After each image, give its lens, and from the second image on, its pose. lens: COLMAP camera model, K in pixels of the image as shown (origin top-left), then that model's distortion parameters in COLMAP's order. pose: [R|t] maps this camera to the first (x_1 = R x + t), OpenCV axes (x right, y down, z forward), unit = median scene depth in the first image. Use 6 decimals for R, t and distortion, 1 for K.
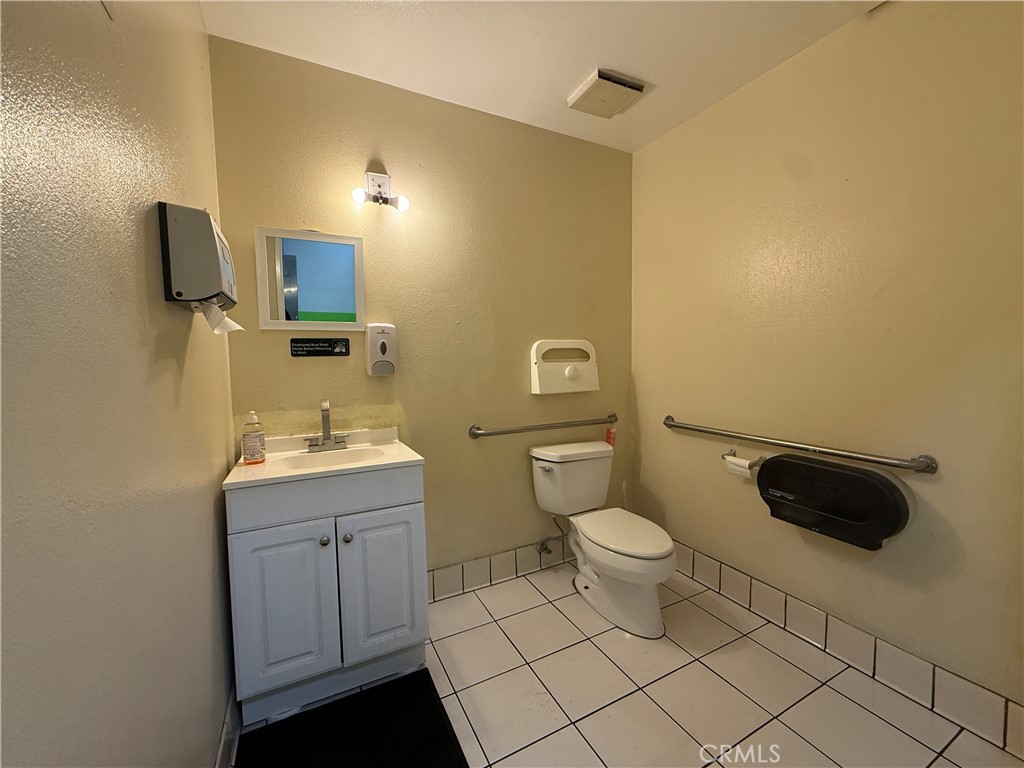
lens RADIAL K [[407.6, 0, 509.6], [0, 407.6, 384.9], [0, 0, 1]] dist [0.000765, 0.000162]
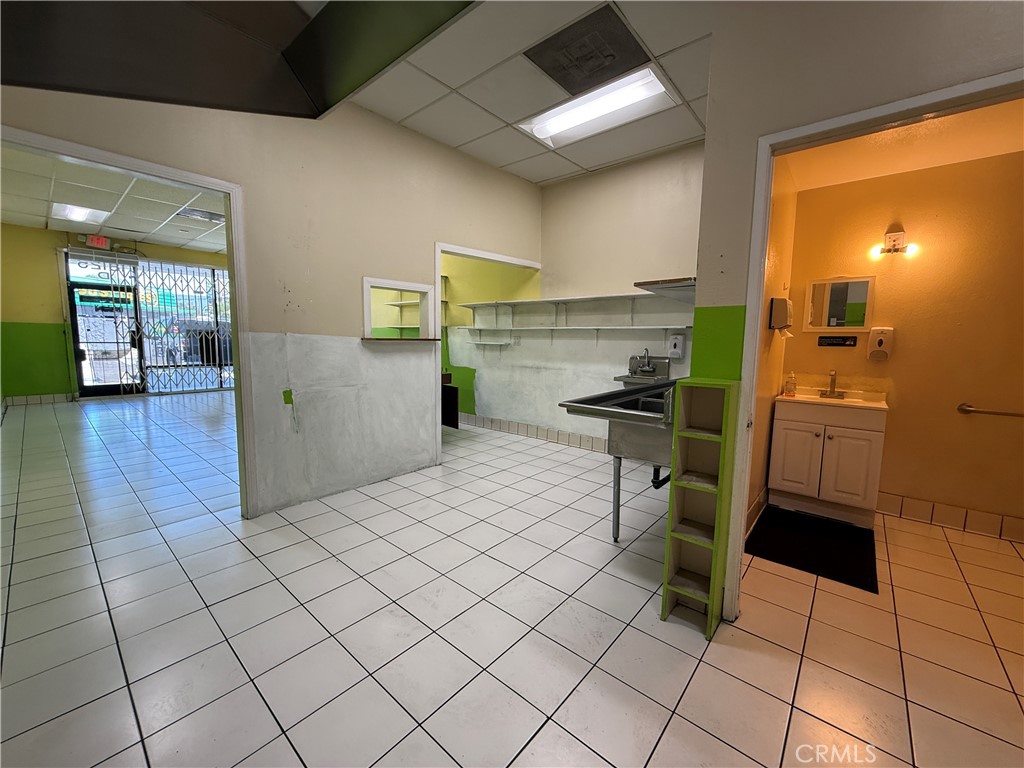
lens RADIAL K [[407.6, 0, 509.6], [0, 407.6, 384.9], [0, 0, 1]] dist [0.000765, 0.000162]
pose [[0.374092, 0.120495, -0.919530, 0.673726], [-0.082454, 0.991918, 0.096436, 0.043371], [0.923719, 0.039743, 0.381004, -1.008721]]
